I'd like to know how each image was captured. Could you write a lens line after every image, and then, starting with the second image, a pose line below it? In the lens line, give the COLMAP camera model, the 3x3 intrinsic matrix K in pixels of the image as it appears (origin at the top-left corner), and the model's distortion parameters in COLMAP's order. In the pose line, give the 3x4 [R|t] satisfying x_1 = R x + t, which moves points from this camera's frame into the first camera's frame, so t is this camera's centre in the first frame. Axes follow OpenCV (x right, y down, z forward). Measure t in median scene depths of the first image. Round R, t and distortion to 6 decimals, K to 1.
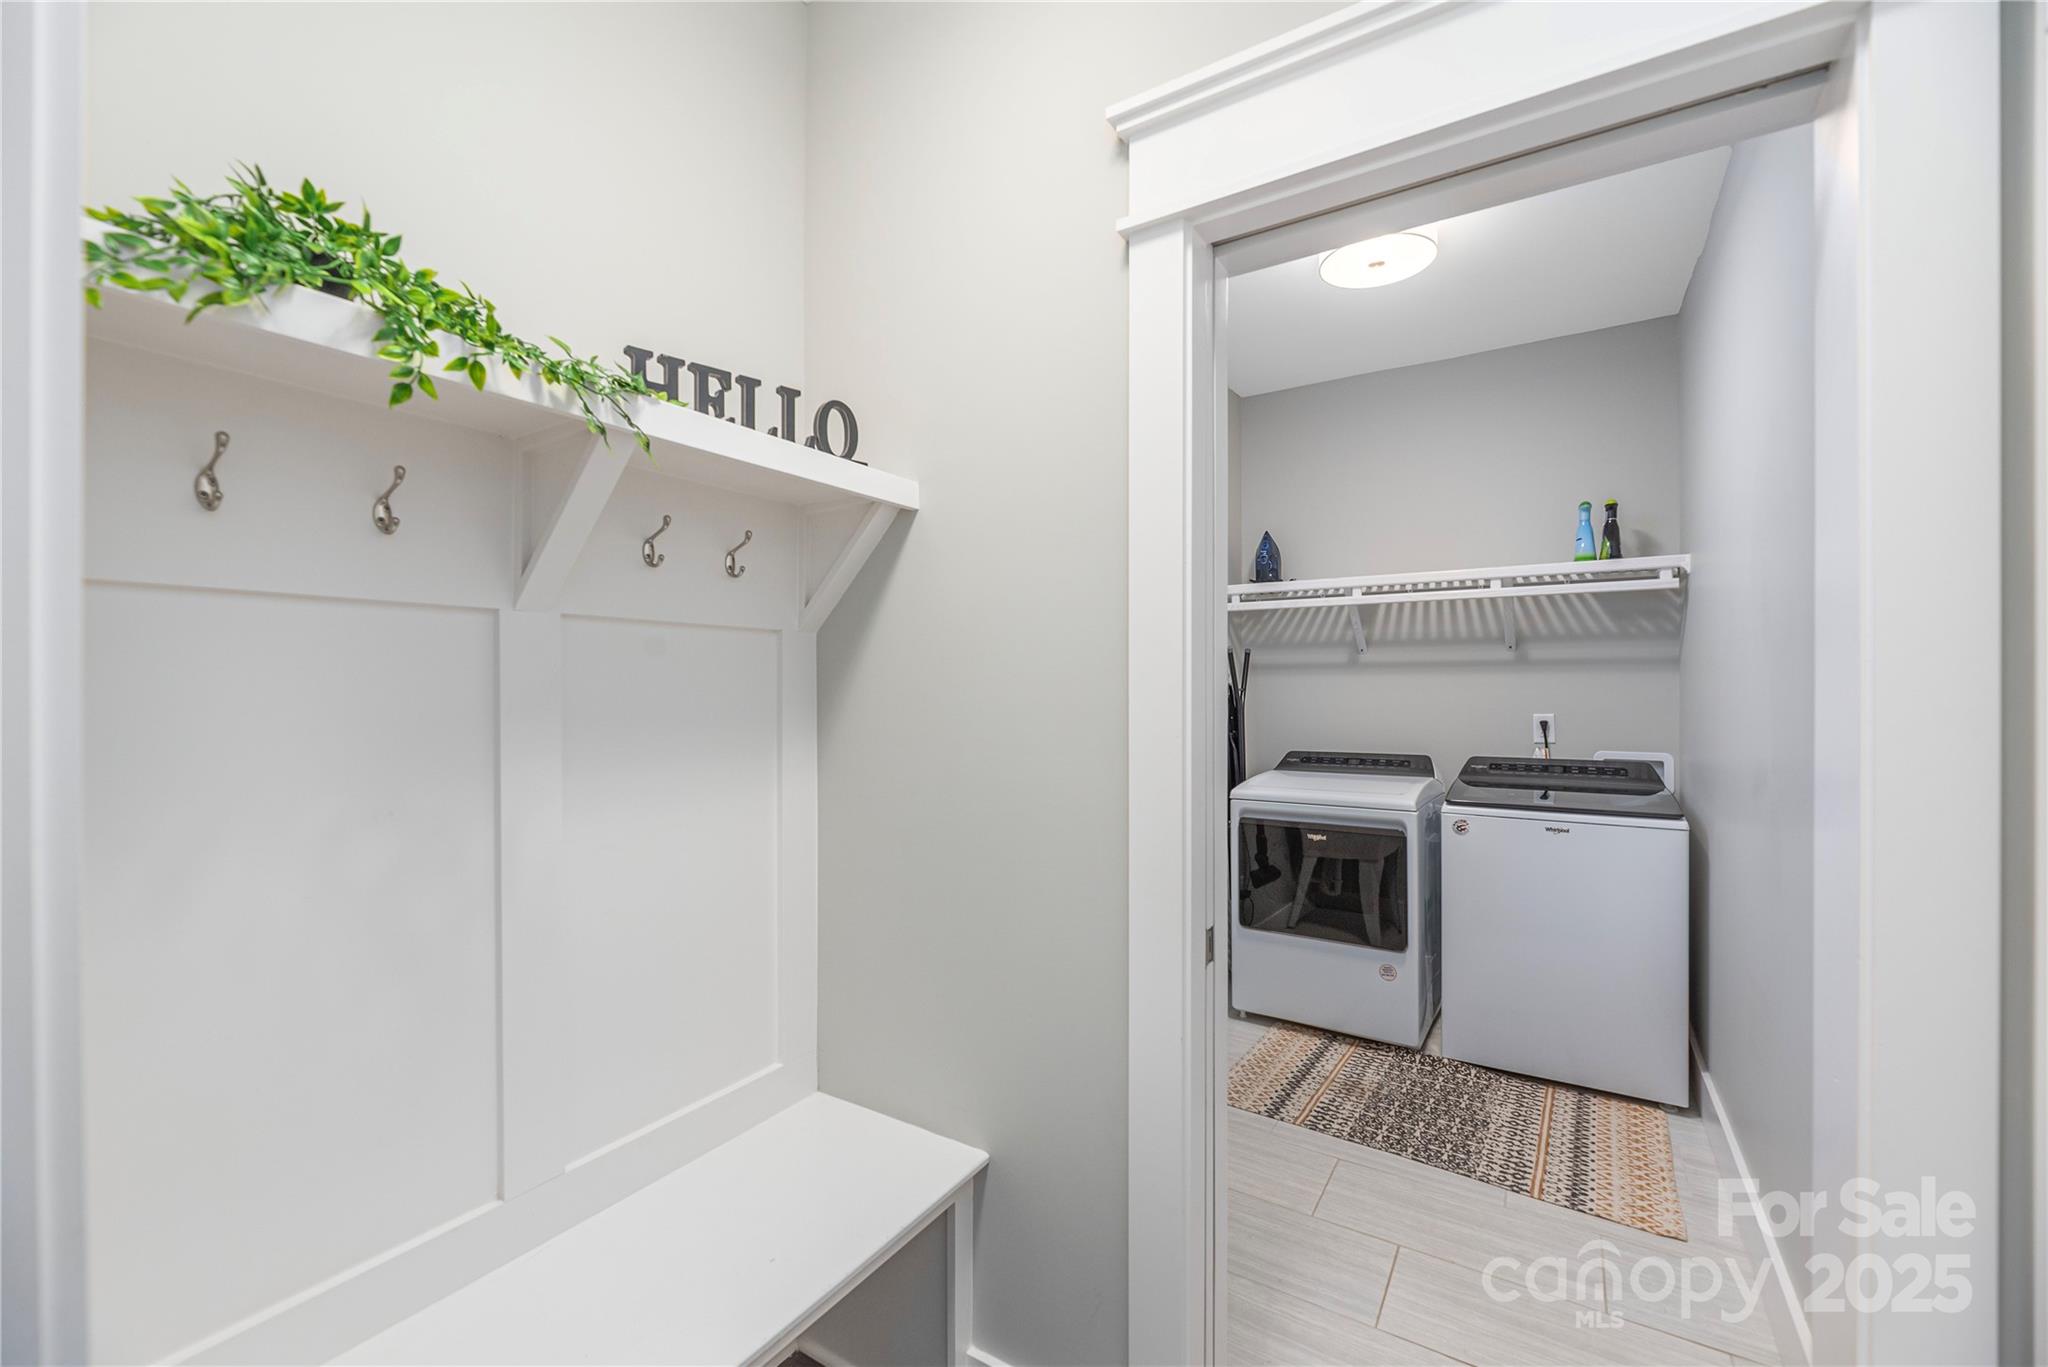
lens RADIAL K [[837.2, 0, 1029.1], [0, 837.2, 689.4], [0, 0, 1]] dist [-0.000680, -0.001113]
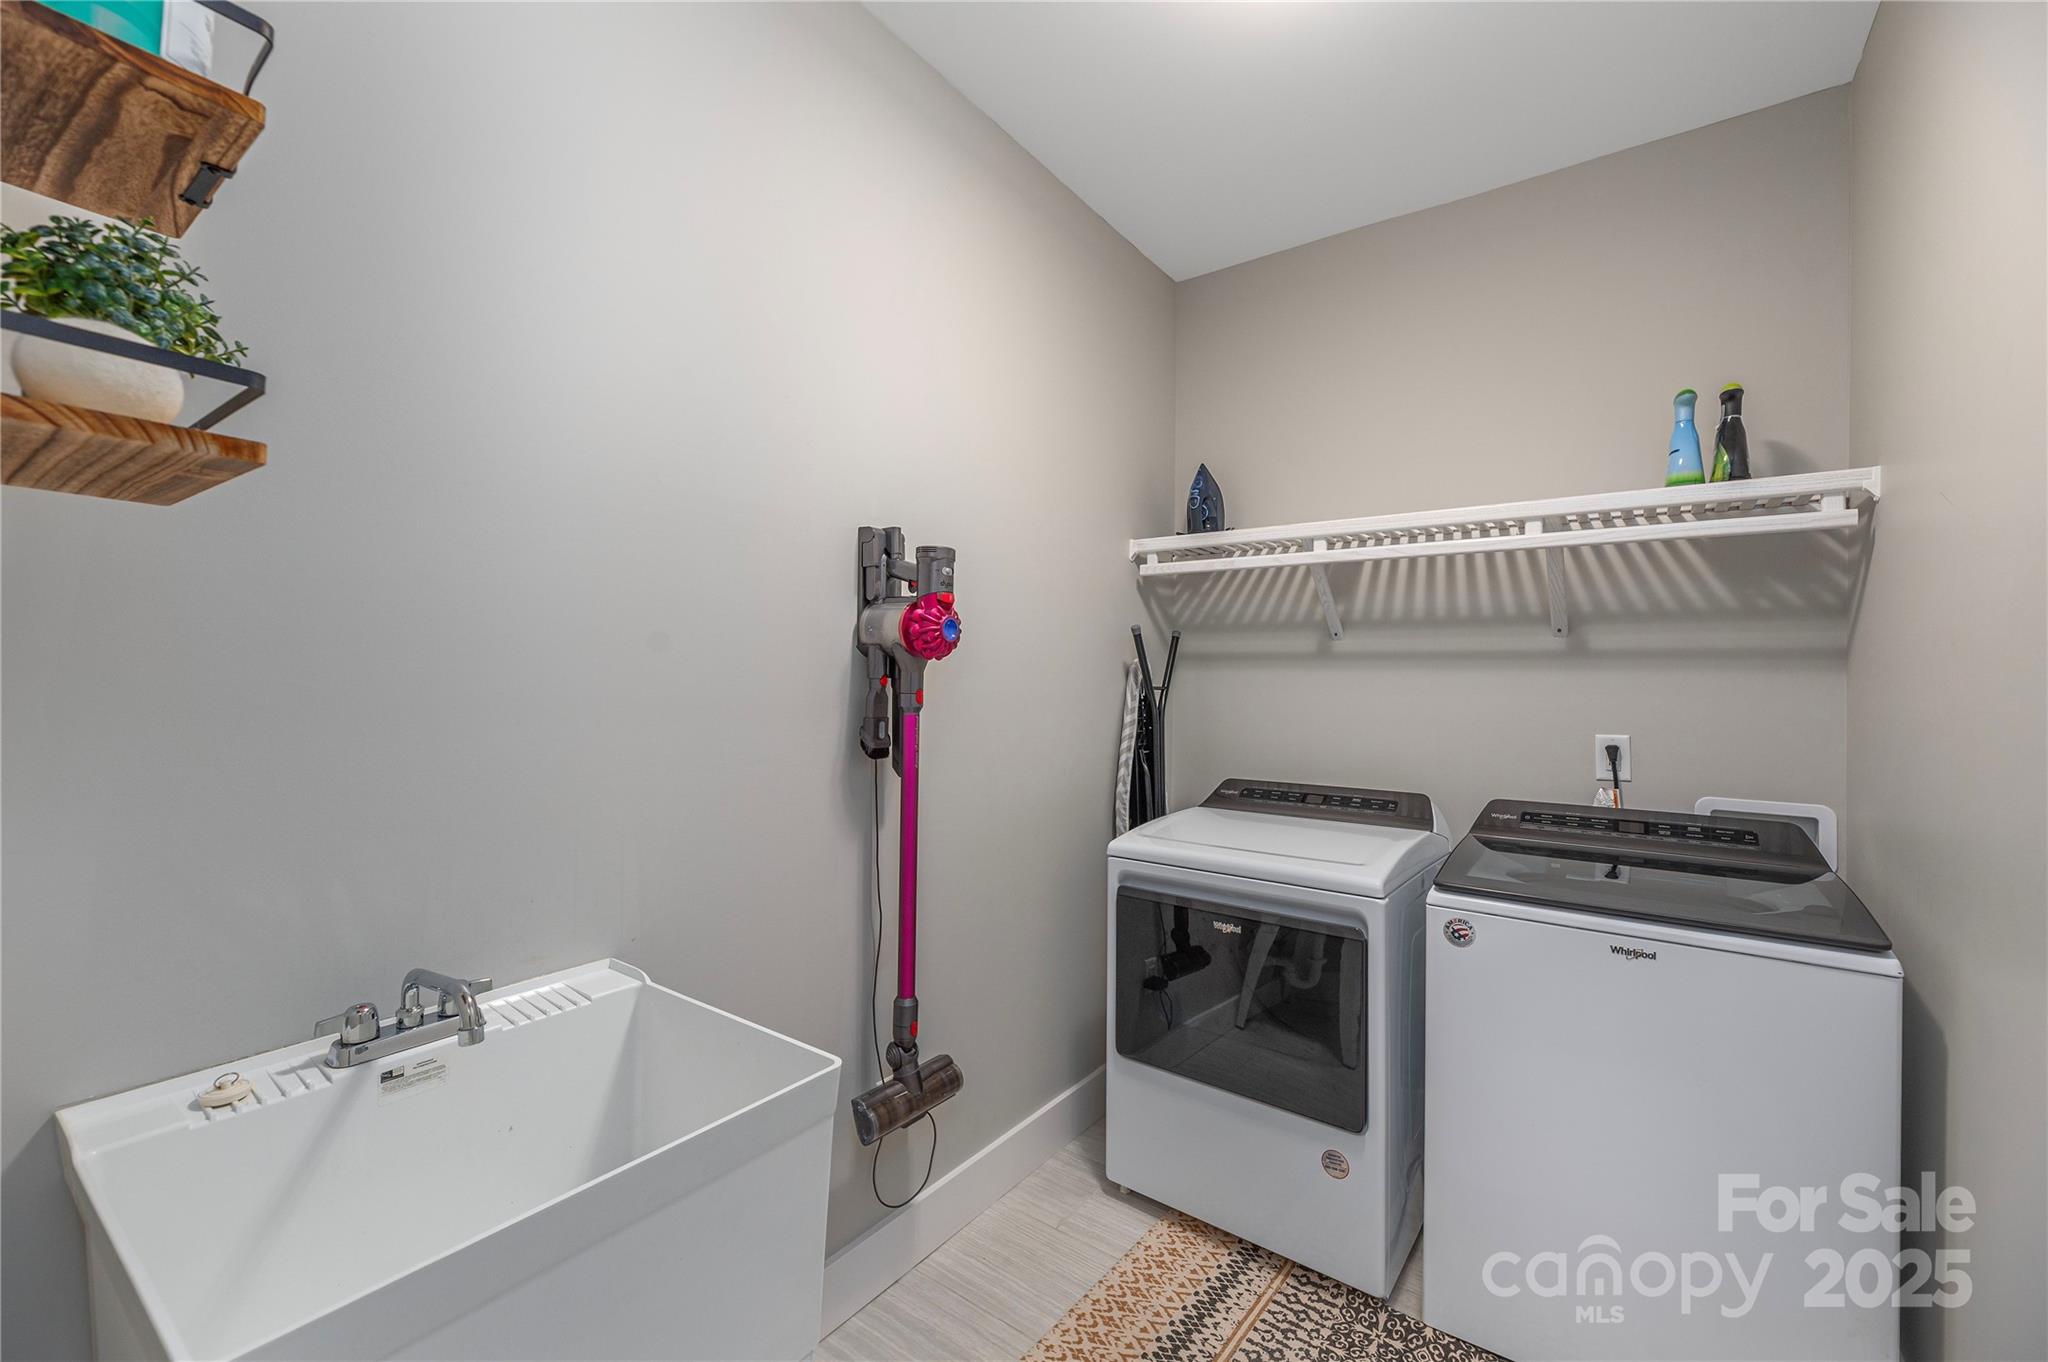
lens RADIAL K [[845.7, 0, 1017.4], [0, 845.7, 672.0], [0, 0, 1]] dist [-0.000506, 0.001416]
pose [[0.997571, 0.016707, -0.067629, 0.222595], [-0.017667, 0.999751, -0.013628, -0.001813], [0.067384, 0.014789, 0.997617, 0.352782]]
